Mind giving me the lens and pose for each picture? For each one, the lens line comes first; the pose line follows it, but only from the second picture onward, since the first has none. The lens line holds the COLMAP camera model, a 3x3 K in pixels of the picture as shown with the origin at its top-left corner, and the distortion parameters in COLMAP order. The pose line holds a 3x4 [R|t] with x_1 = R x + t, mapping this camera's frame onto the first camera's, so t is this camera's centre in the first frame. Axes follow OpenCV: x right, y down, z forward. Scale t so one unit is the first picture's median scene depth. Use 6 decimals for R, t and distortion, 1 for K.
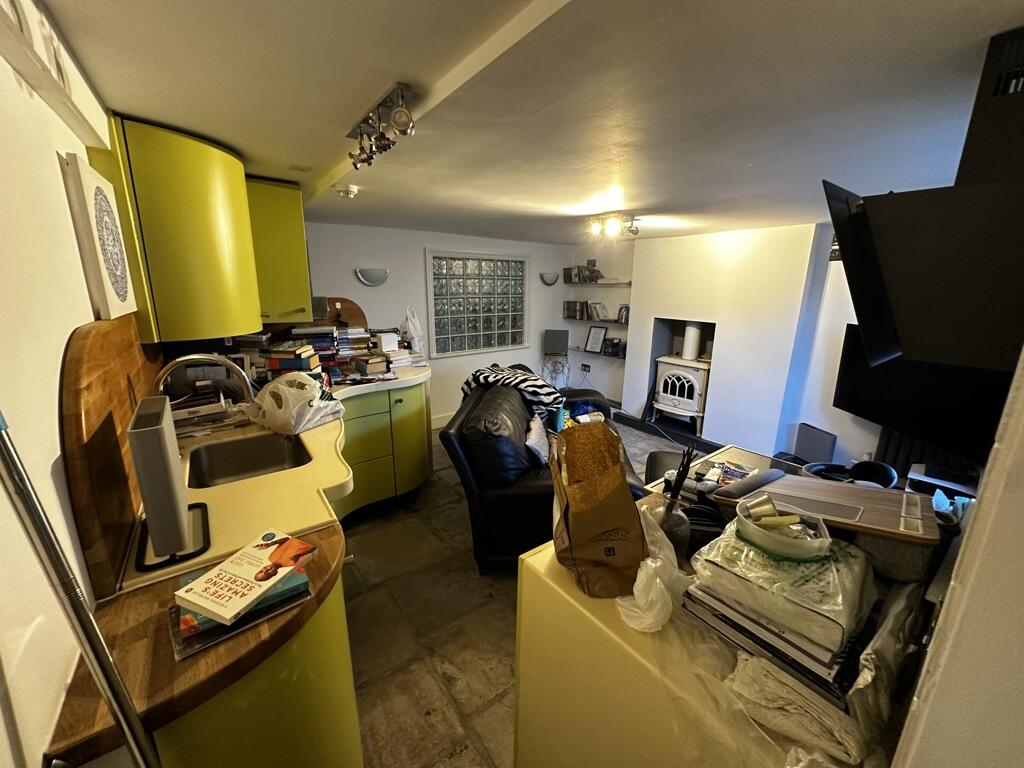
lens RADIAL K [[409.3, 0, 513.4], [0, 409.3, 383.1], [0, 0, 1]] dist [-0.000893, -0.000049]
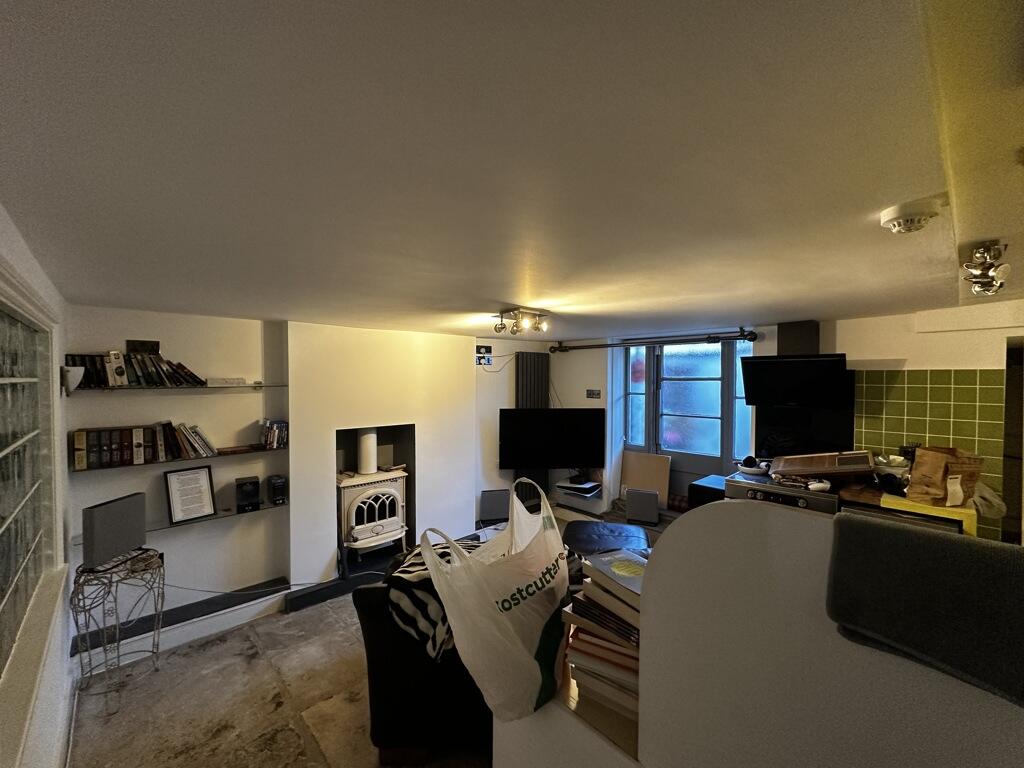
lens RADIAL K [[409.3, 0, 514.2], [0, 409.3, 383.9], [0, 0, 1]] dist [-0.000893, -0.000049]
pose [[-0.108180, -0.028618, 0.993719, -0.404897], [0.232078, 0.971239, 0.053235, -0.202211], [-0.966663, 0.236379, -0.098427, 0.733440]]
